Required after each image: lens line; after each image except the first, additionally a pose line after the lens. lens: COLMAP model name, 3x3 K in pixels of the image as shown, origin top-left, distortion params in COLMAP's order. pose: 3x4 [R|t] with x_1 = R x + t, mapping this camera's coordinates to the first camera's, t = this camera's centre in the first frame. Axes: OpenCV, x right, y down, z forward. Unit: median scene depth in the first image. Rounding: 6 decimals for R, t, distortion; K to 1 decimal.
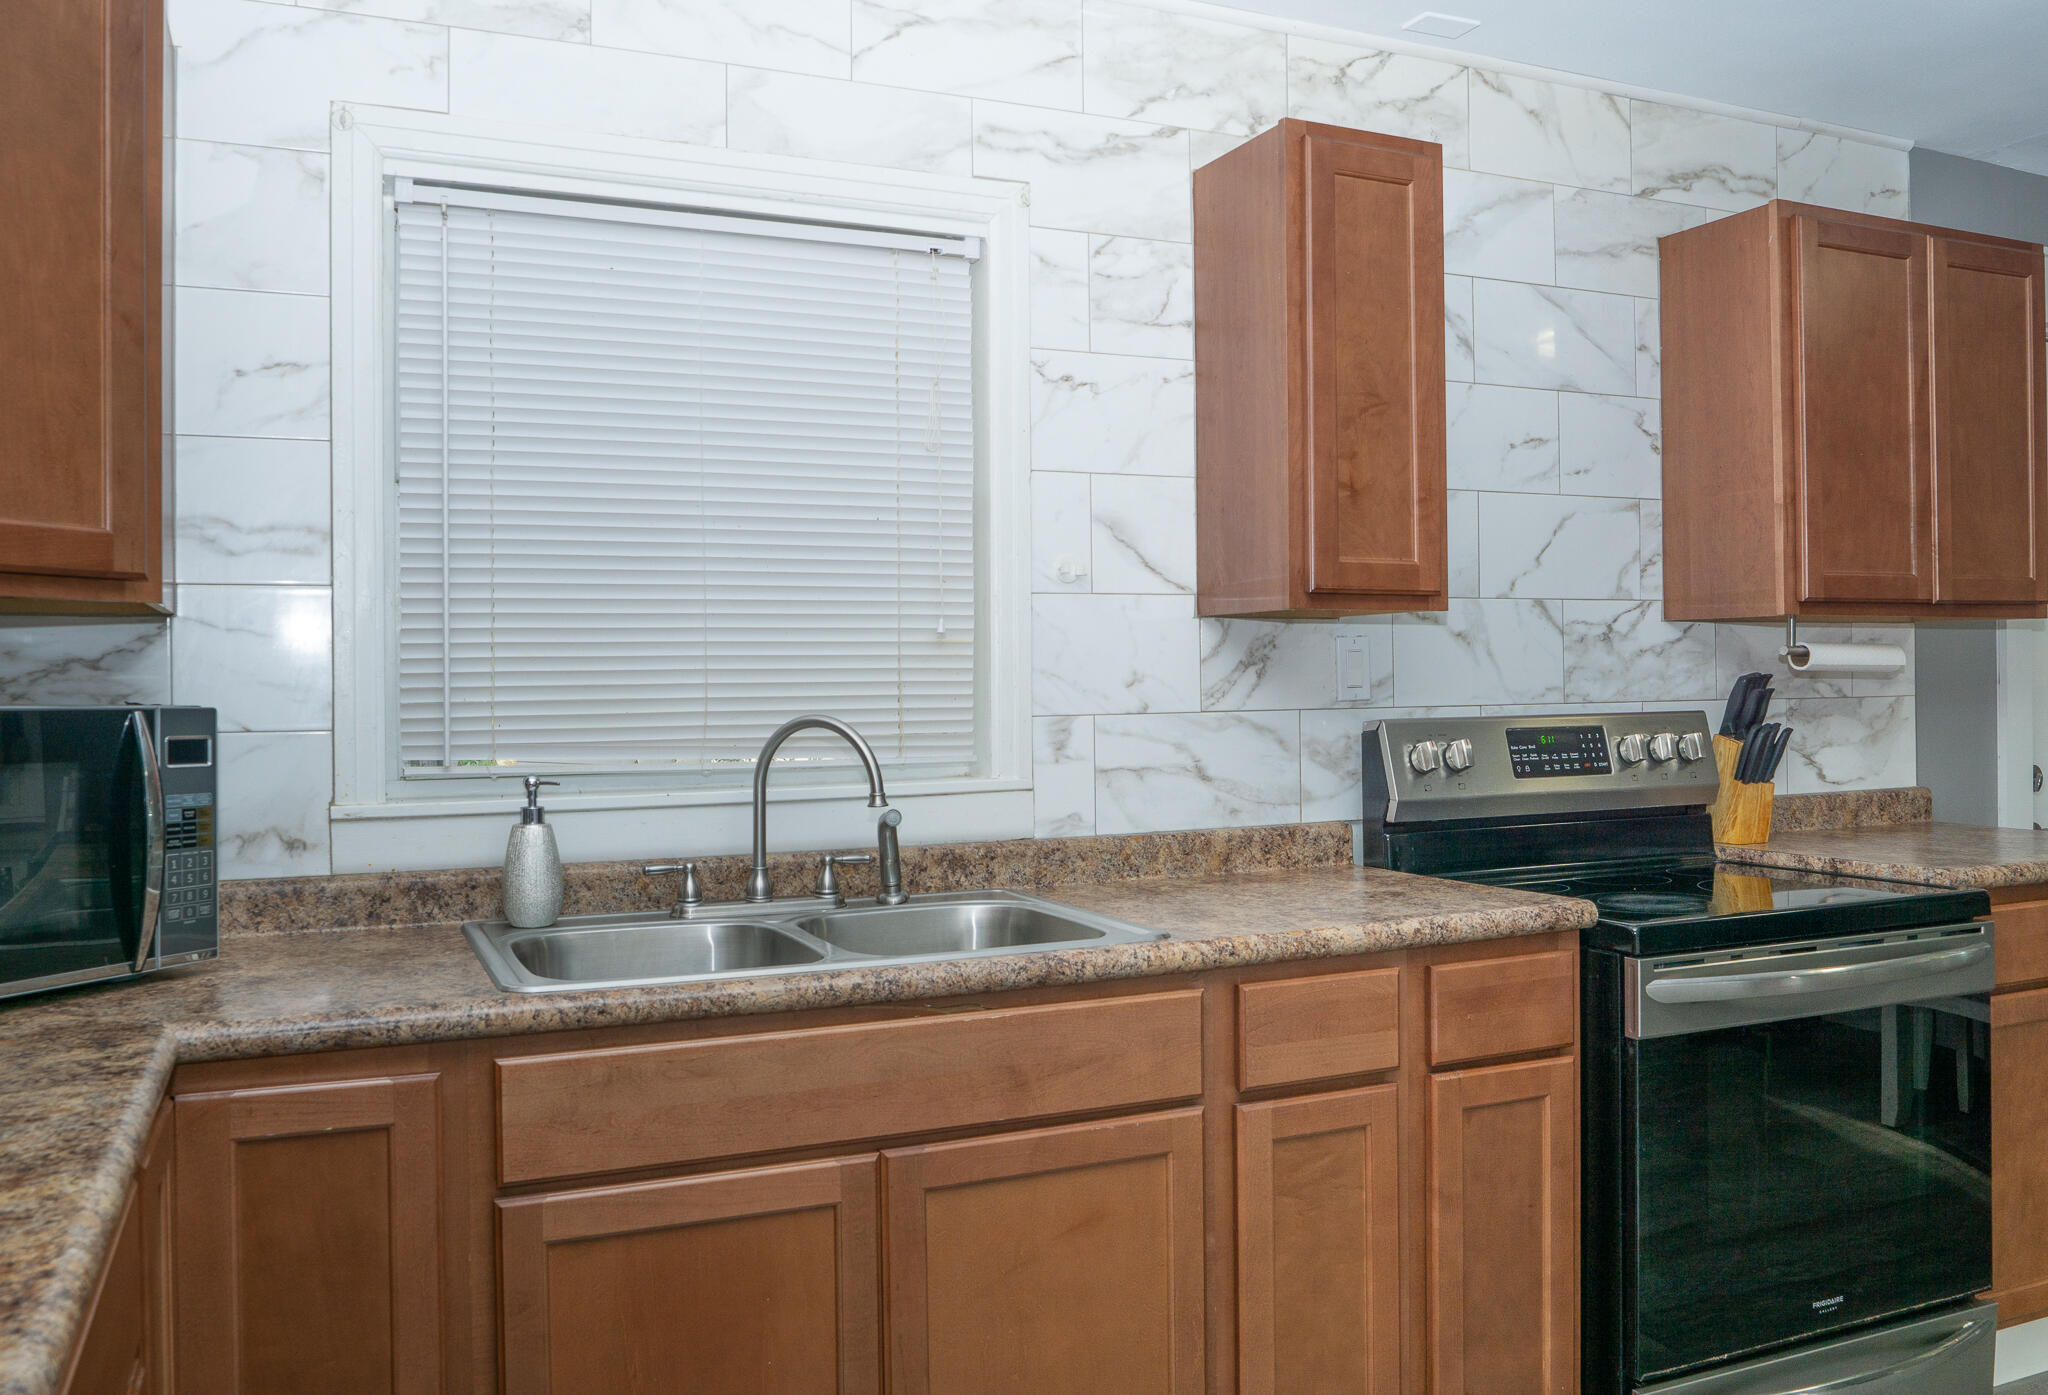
lens RADIAL K [[1643.4, 0, 1035.0], [0, 1643.4, 673.5], [0, 0, 1]] dist [-0.072314, 0.047994]
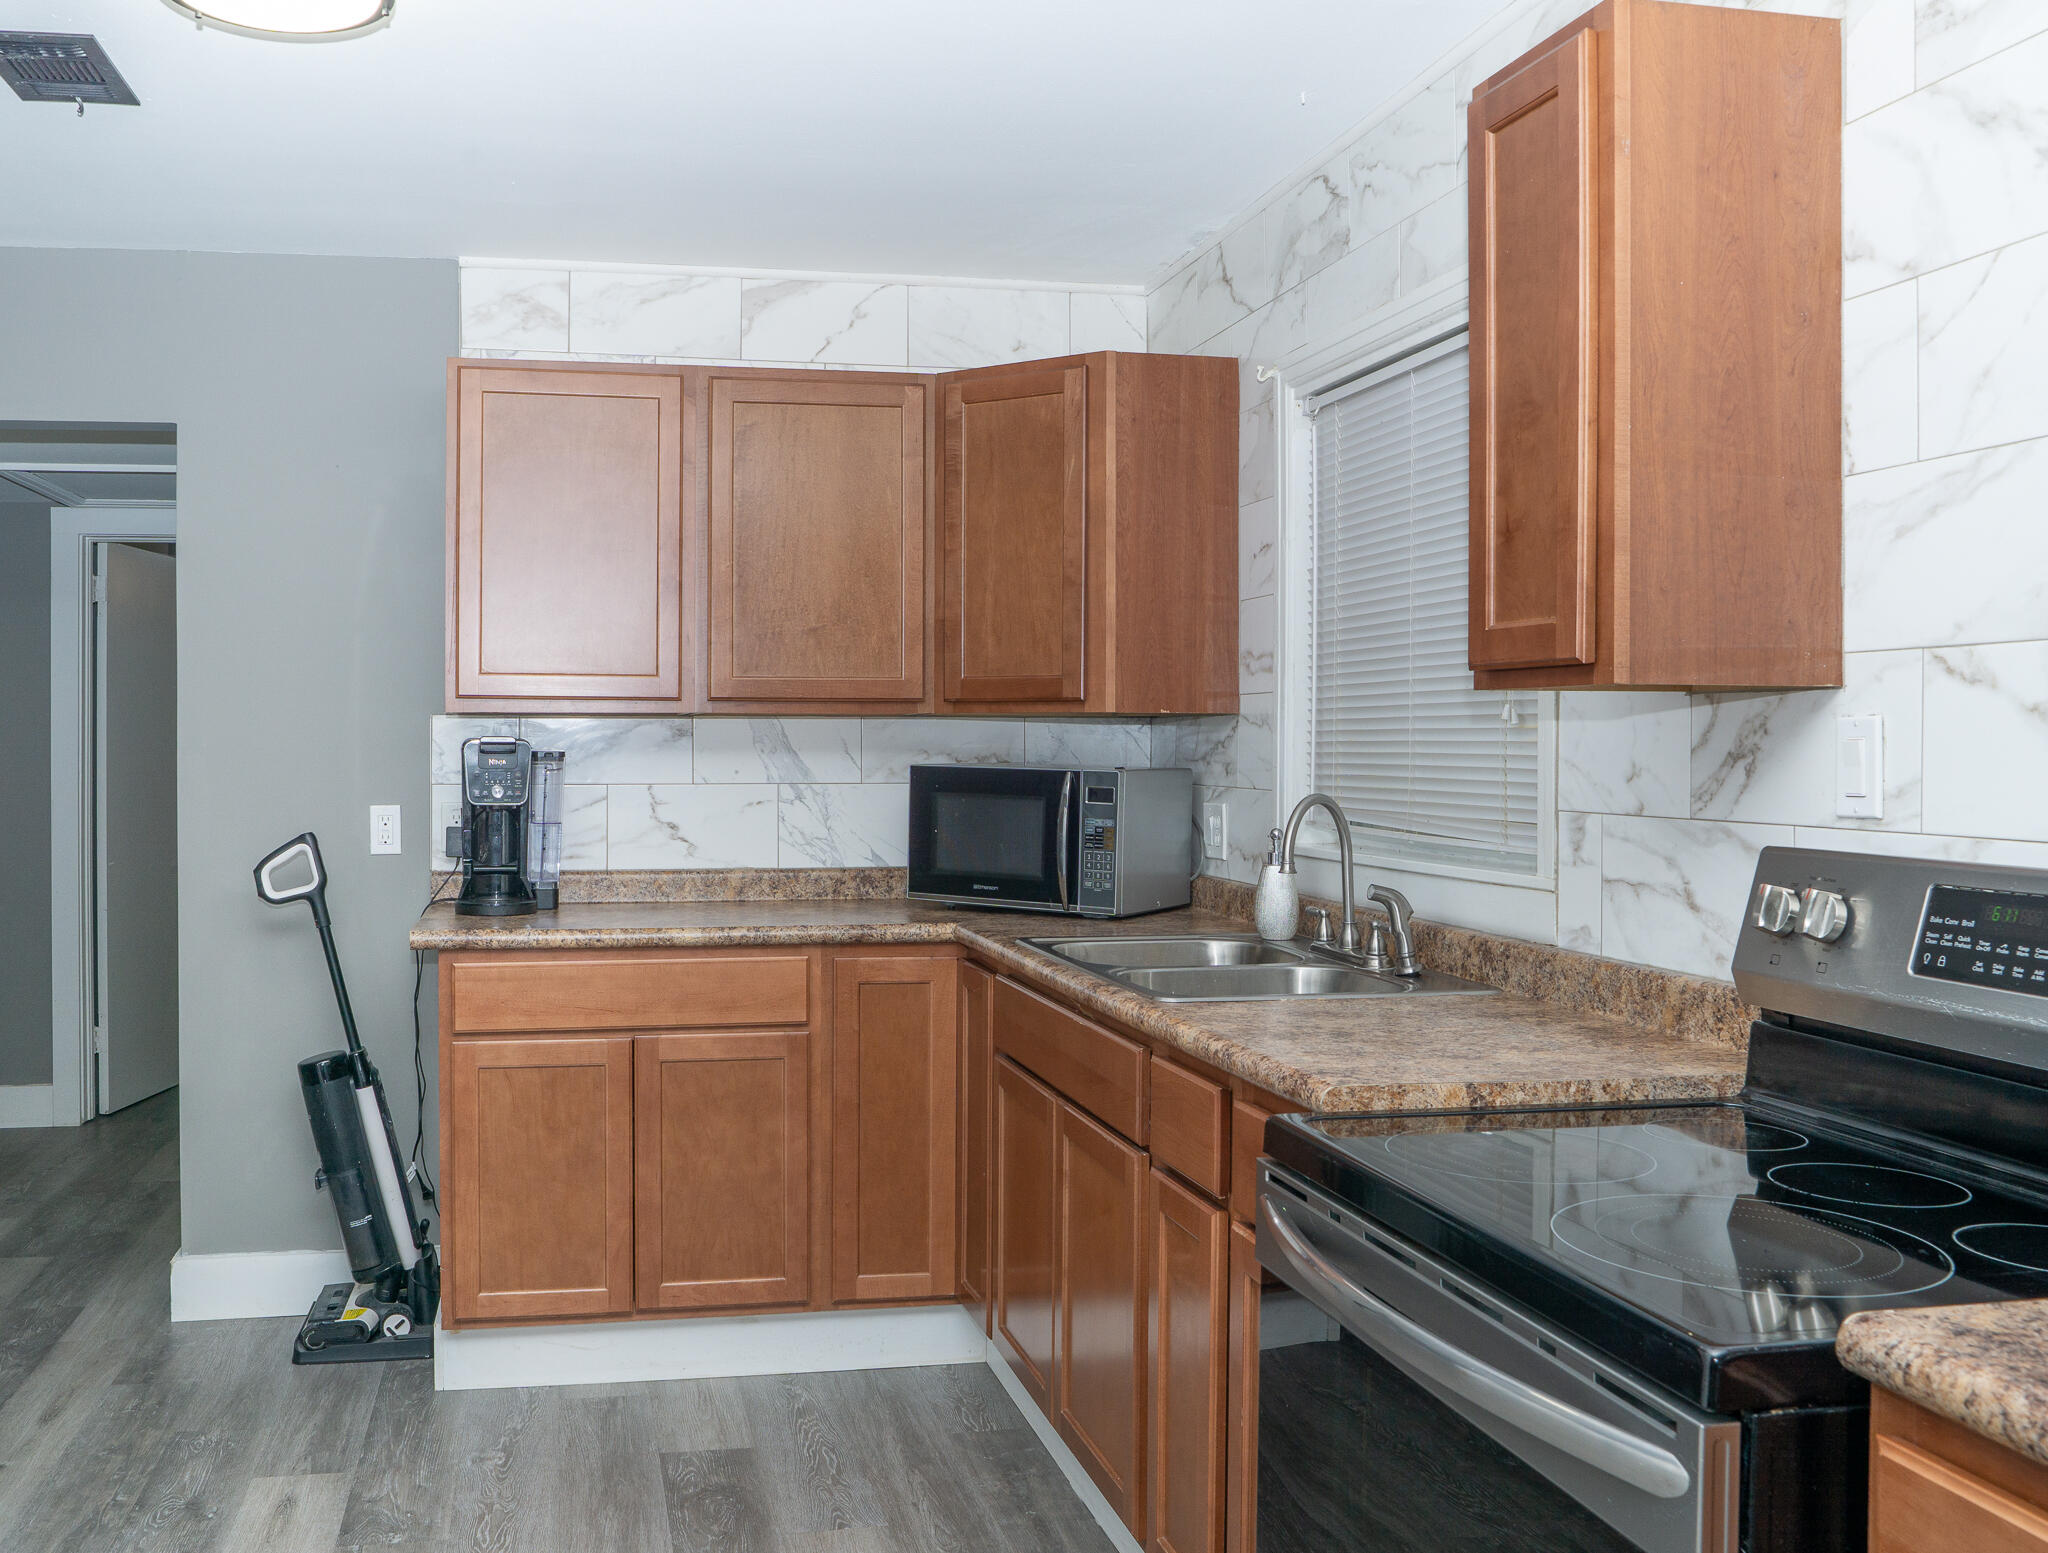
lens RADIAL K [[1836.9, 0, 854.1], [0, 1836.9, 745.8], [0, 0, 1]] dist [-0.066475, 0.040562]
pose [[-0.258132, 0.014088, -0.966007, 1.013504], [0.005006, 0.999900, 0.013244, -0.023358], [0.966097, -0.001417, -0.258177, 0.848008]]
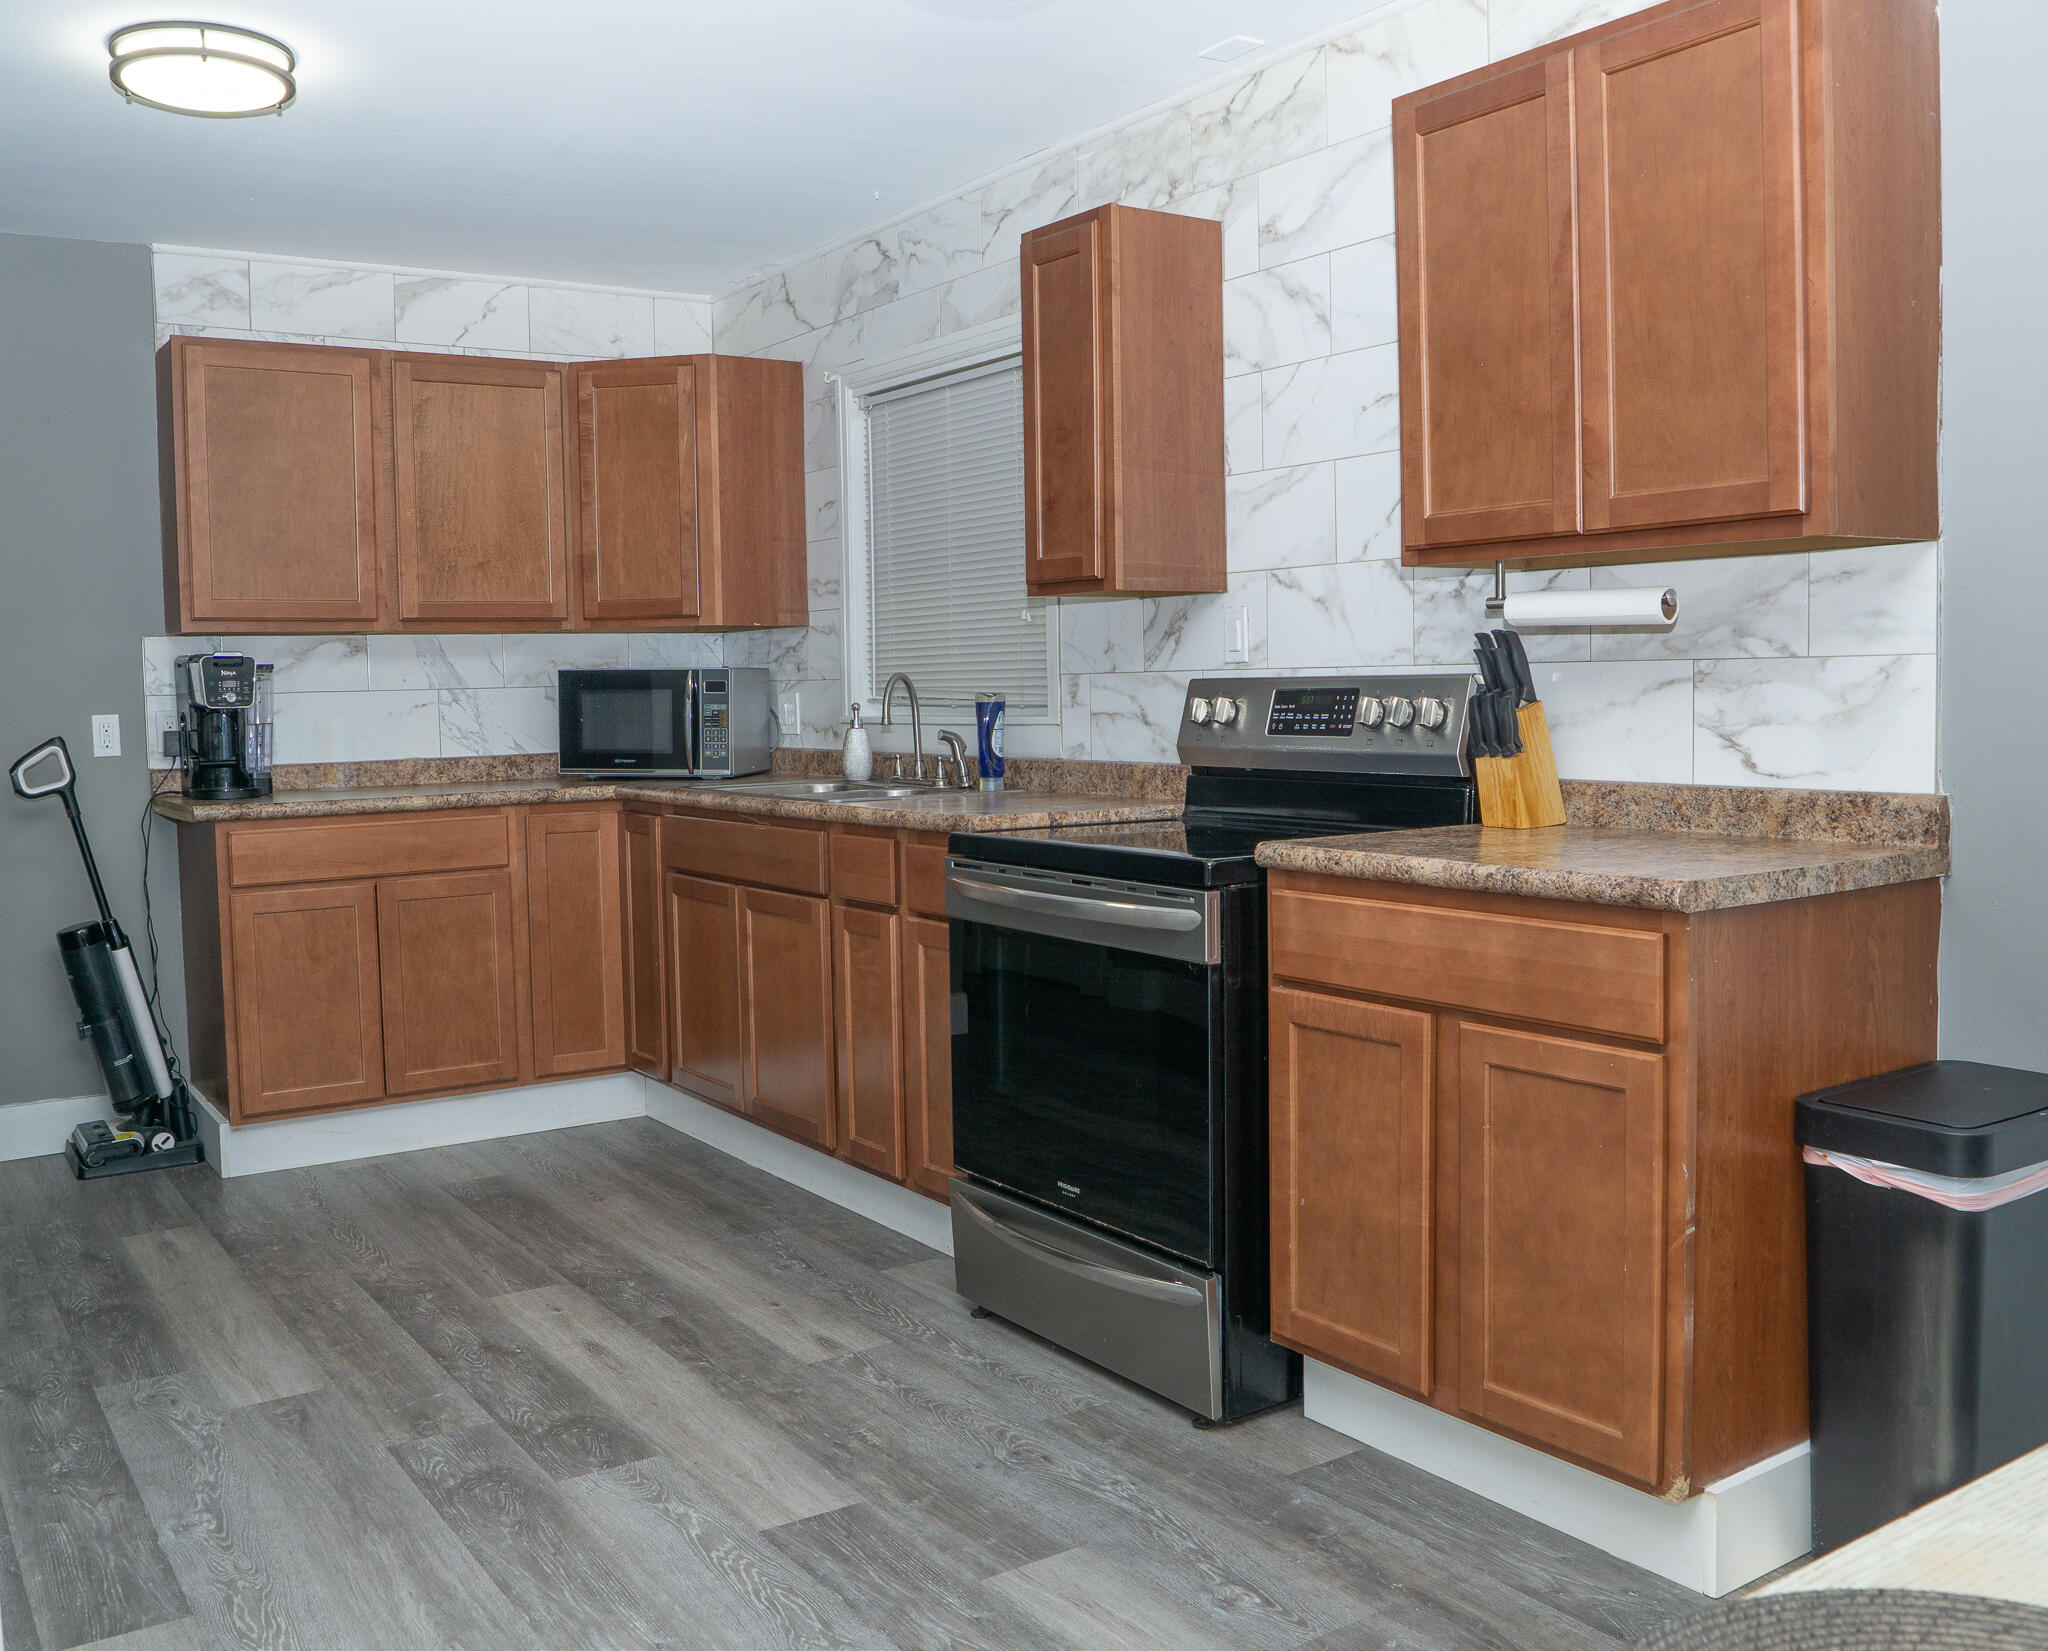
lens RADIAL K [[1897.5, 0, 1014.8], [0, 1897.5, 791.3], [0, 0, 1]] dist [-0.065632, 0.000000]
pose [[0.164116, 0.065773, -0.984246, 1.572576], [0.022206, 0.997275, 0.070346, 0.009957], [0.986191, -0.033401, 0.162208, 0.656836]]
